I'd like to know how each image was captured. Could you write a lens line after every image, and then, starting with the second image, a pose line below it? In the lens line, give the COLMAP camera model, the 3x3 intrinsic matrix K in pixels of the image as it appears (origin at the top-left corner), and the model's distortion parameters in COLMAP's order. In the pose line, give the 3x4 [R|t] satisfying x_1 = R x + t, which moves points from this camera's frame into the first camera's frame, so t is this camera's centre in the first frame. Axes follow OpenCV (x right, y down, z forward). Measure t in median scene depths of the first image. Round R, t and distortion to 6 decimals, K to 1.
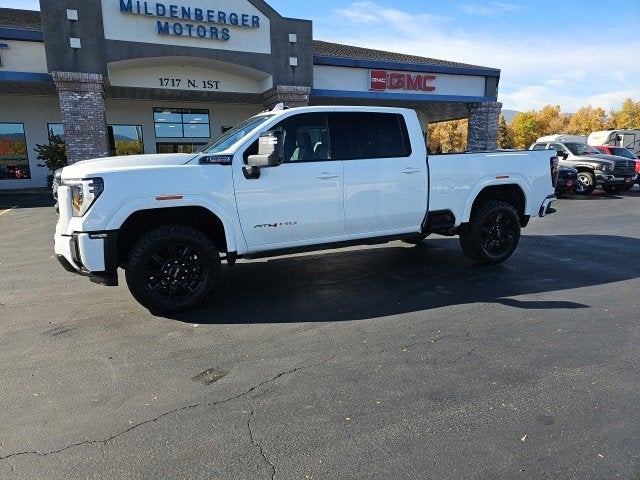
lens RADIAL K [[415.6, 0, 313.9], [0, 415.6, 237.7], [0, 0, 1]] dist [0.056976, -0.046558]
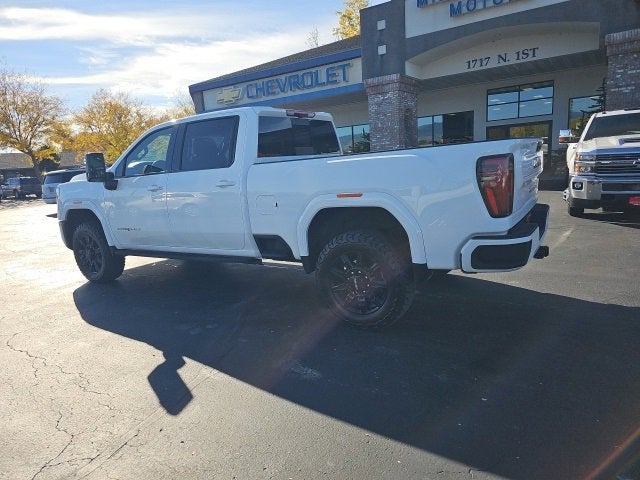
lens RADIAL K [[415.9, 0, 313.3], [0, 415.9, 239.4], [0, 0, 1]] dist [0.053530, -0.042015]
pose [[0.557115, 0.133926, -0.819565, 0.325433], [-0.092714, 0.990771, 0.098879, -0.046845], [0.825244, 0.020899, 0.564390, 0.210772]]
